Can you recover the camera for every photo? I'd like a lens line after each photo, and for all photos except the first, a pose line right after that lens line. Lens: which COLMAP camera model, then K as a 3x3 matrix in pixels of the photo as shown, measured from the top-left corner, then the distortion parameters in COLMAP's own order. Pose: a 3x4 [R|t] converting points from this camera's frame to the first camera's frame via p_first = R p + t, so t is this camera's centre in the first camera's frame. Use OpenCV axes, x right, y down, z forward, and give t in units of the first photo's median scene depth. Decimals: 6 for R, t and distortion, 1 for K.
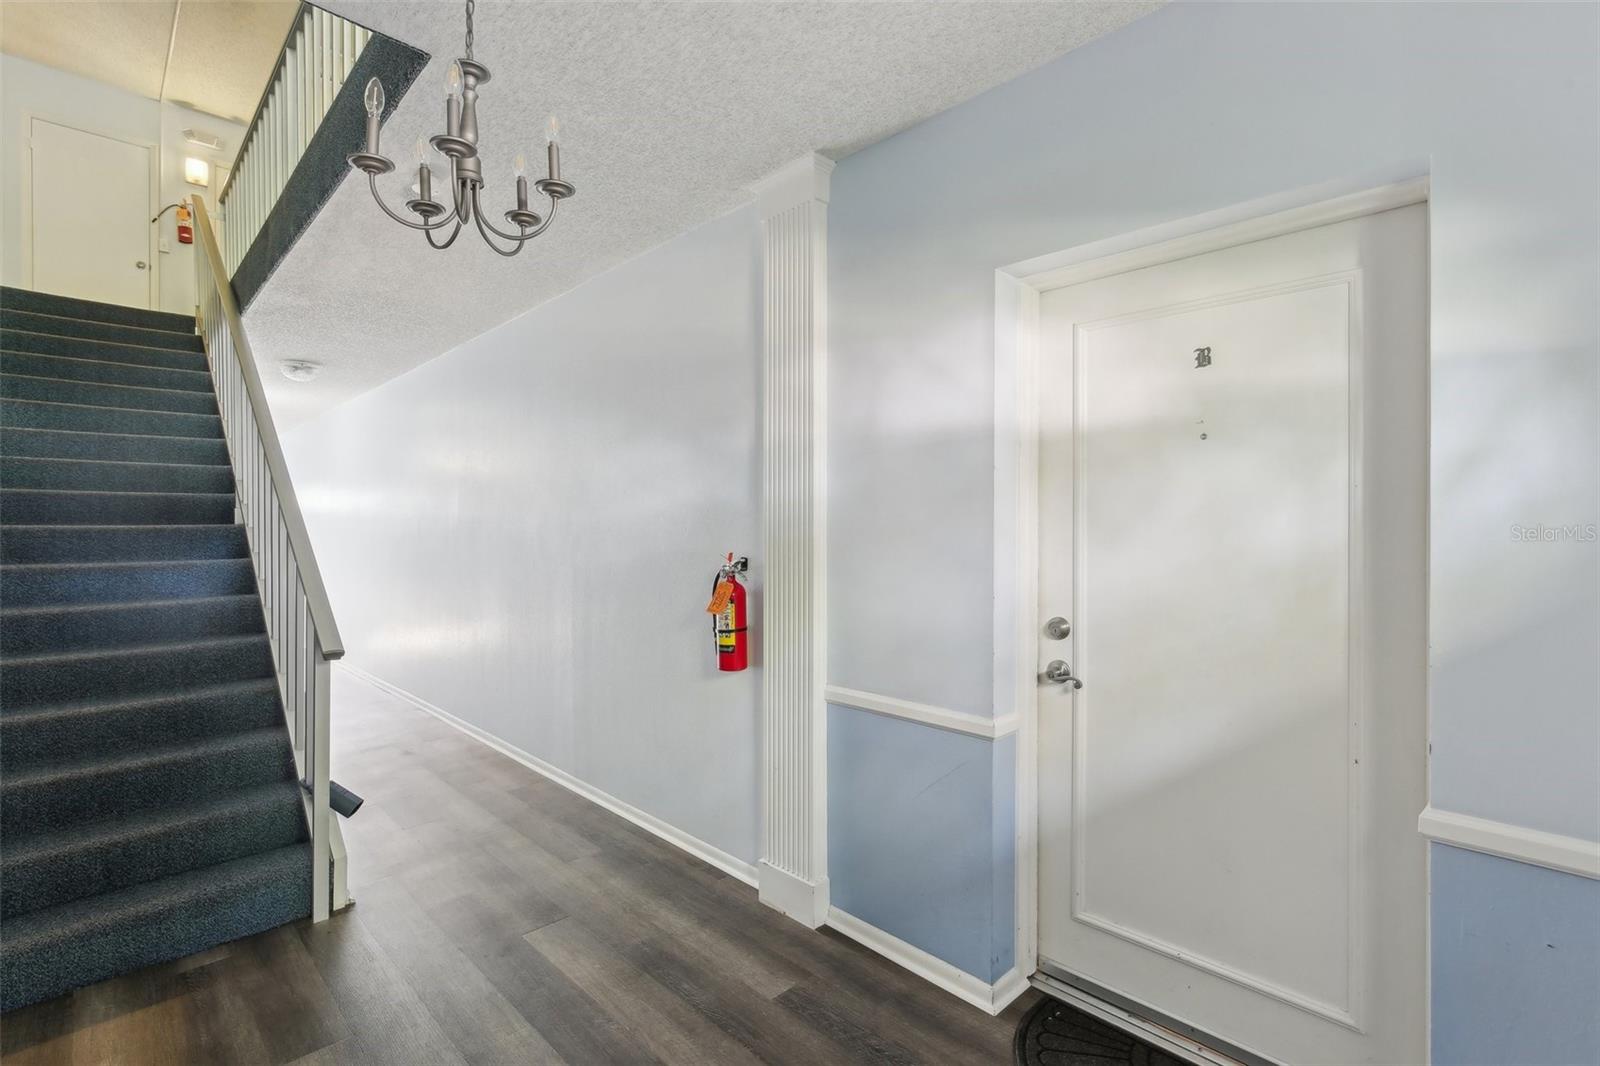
lens RADIAL K [[747.1, 0, 798.9], [0, 747.1, 536.4], [0, 0, 1]] dist [-0.006148, 0.001456]
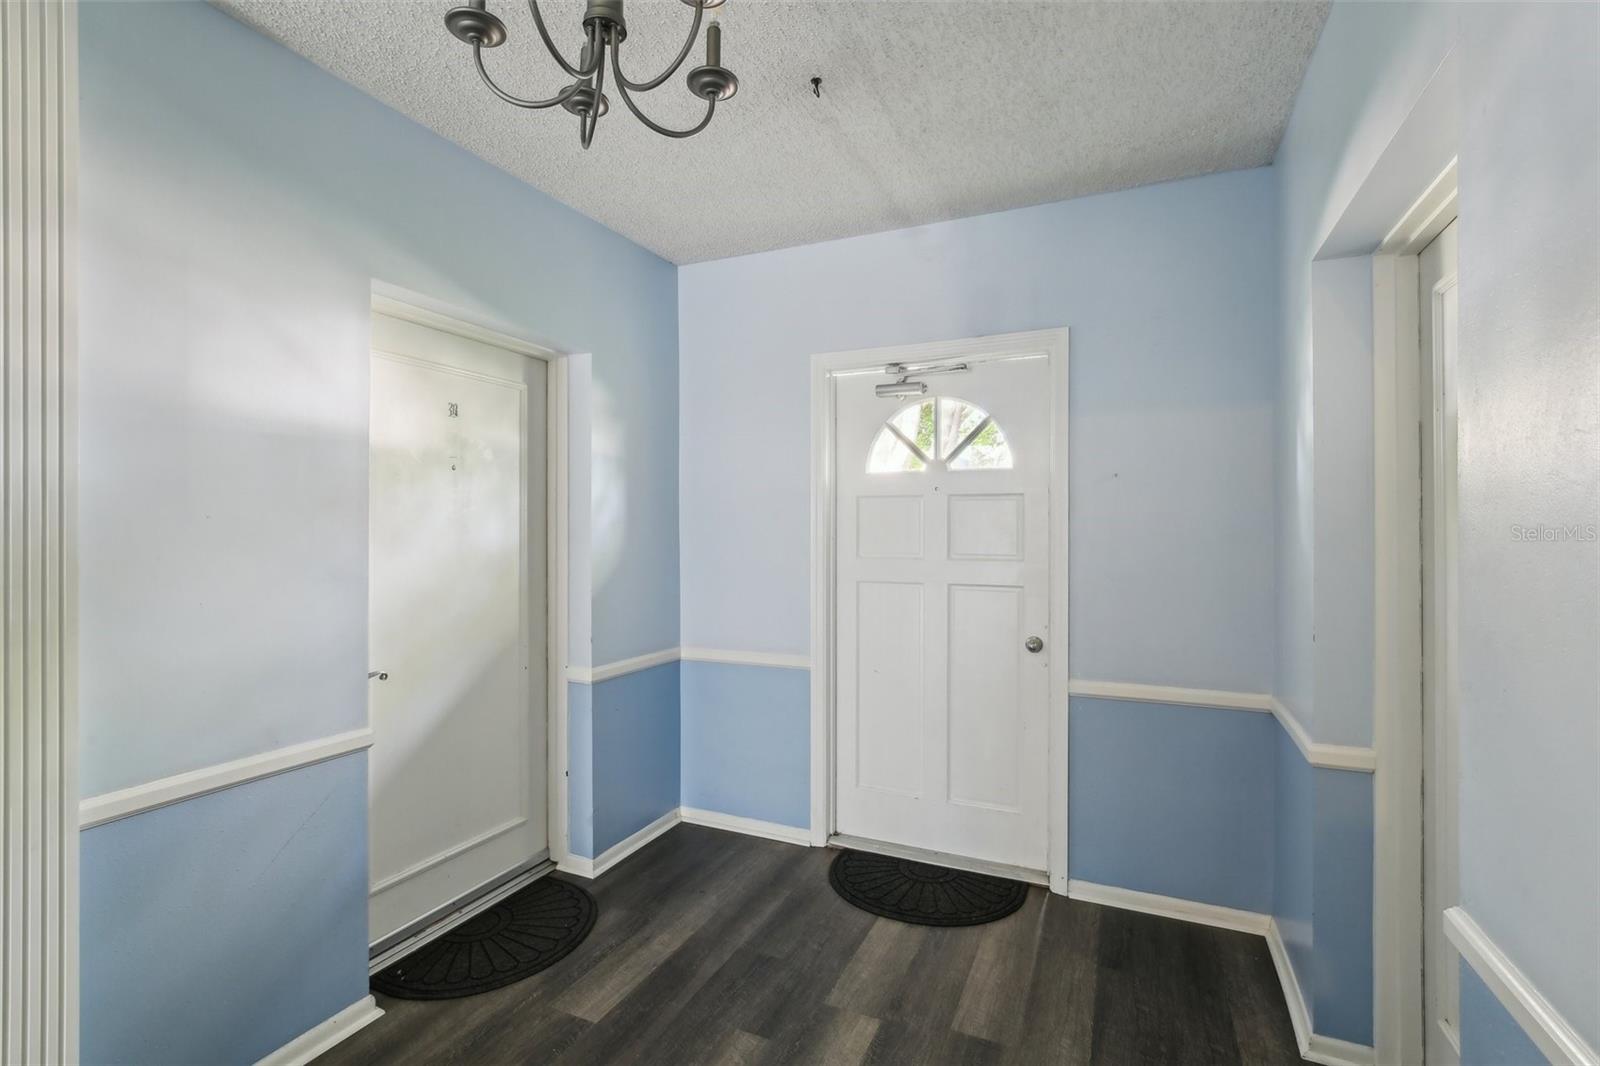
lens RADIAL K [[747.1, 0, 798.6], [0, 747.1, 527.8], [0, 0, 1]] dist [-0.006148, 0.001456]
pose [[-0.366187, -0.002364, 0.930538, -0.951788], [0.002768, 0.999990, 0.003630, -0.025855], [-0.930537, 0.003905, -0.366176, 0.897338]]
